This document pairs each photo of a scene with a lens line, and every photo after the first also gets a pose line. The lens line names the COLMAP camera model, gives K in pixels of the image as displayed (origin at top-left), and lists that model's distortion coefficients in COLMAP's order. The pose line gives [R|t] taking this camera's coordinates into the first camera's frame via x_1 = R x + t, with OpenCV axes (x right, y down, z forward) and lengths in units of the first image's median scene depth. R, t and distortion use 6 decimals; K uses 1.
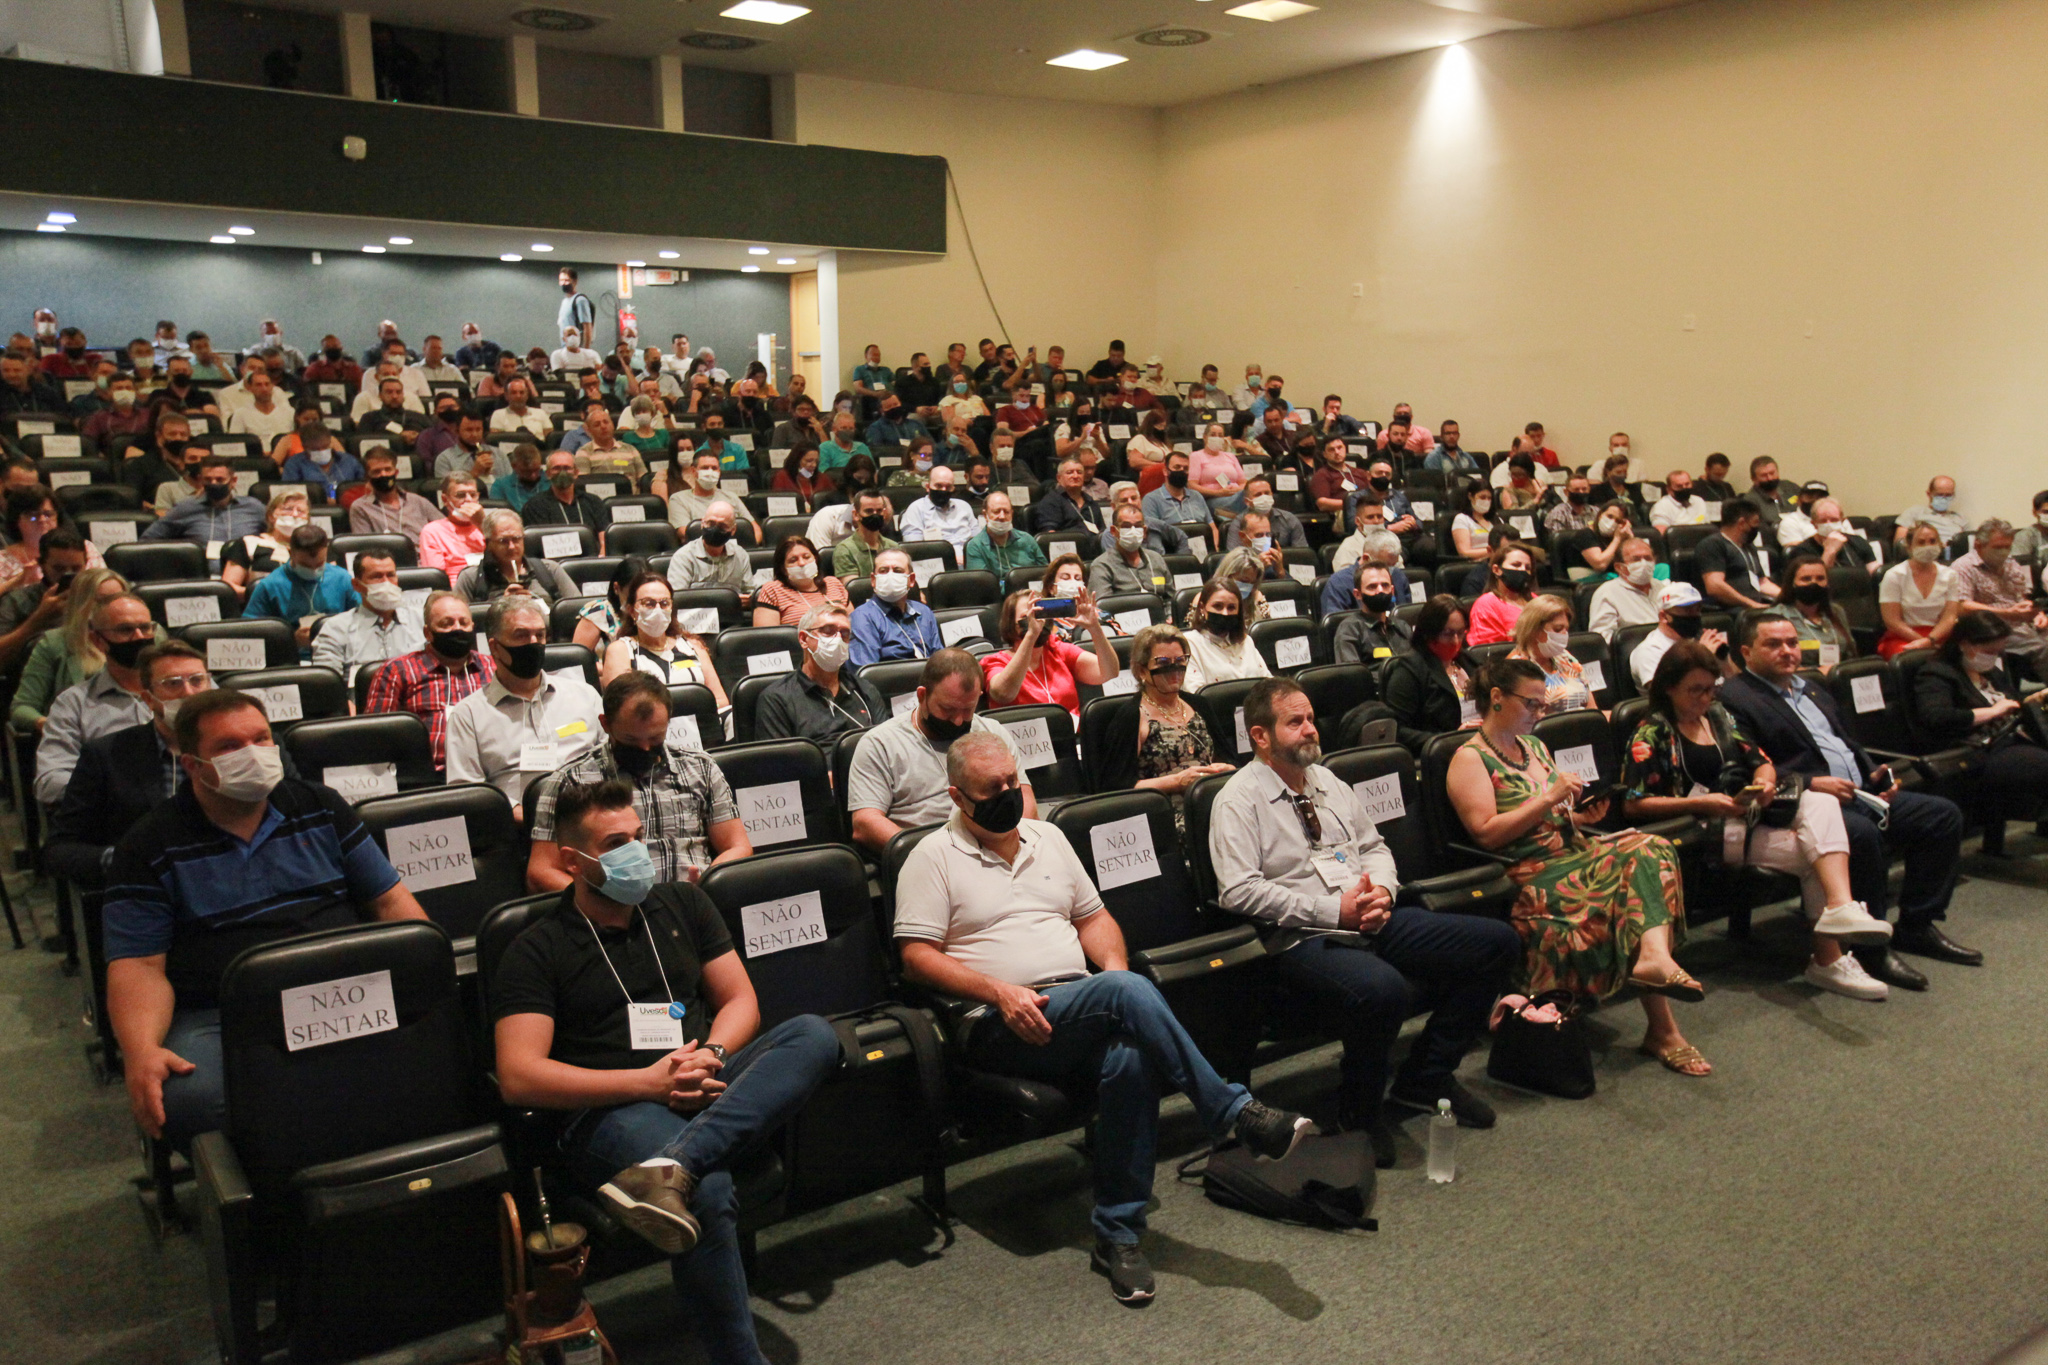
lens RADIAL K [[1643.8, 0, 1024.0], [0, 1643.8, 682.5], [0, 0, 1]] dist [0.006930, 0.006224]
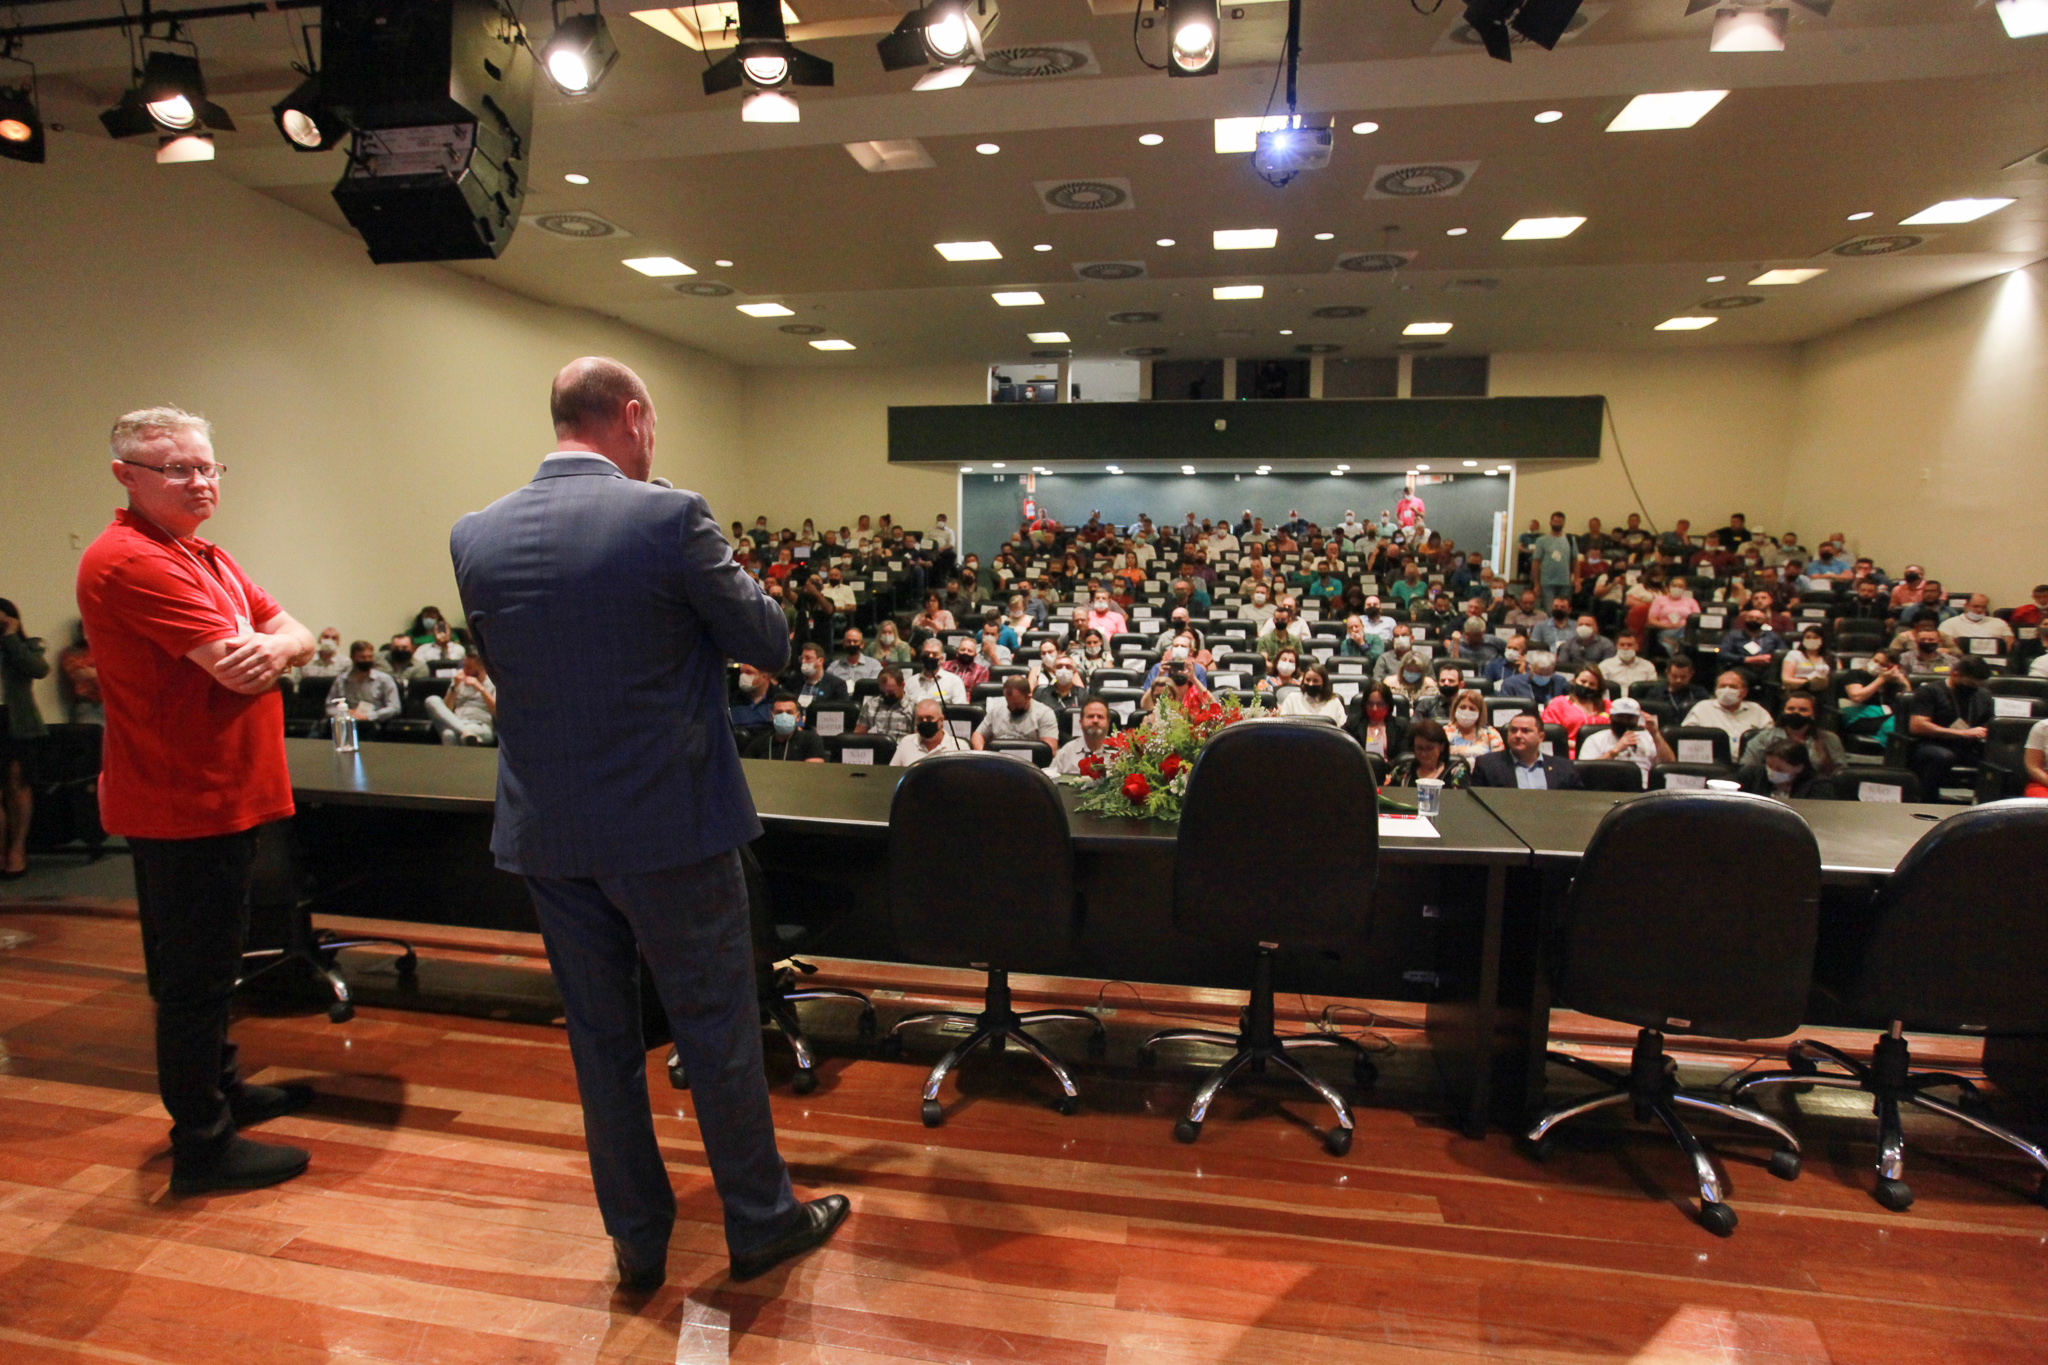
lens RADIAL K [[1014.8, 0, 1024.0], [0, 1014.8, 682.5], [0, 0, 1]] dist [-0.001029, -0.000111]
pose [[0.700901, 0.105489, -0.705415, 0.272487], [-0.131041, 0.991213, 0.018024, -0.008025], [0.701118, 0.079805, 0.708566, -0.001695]]
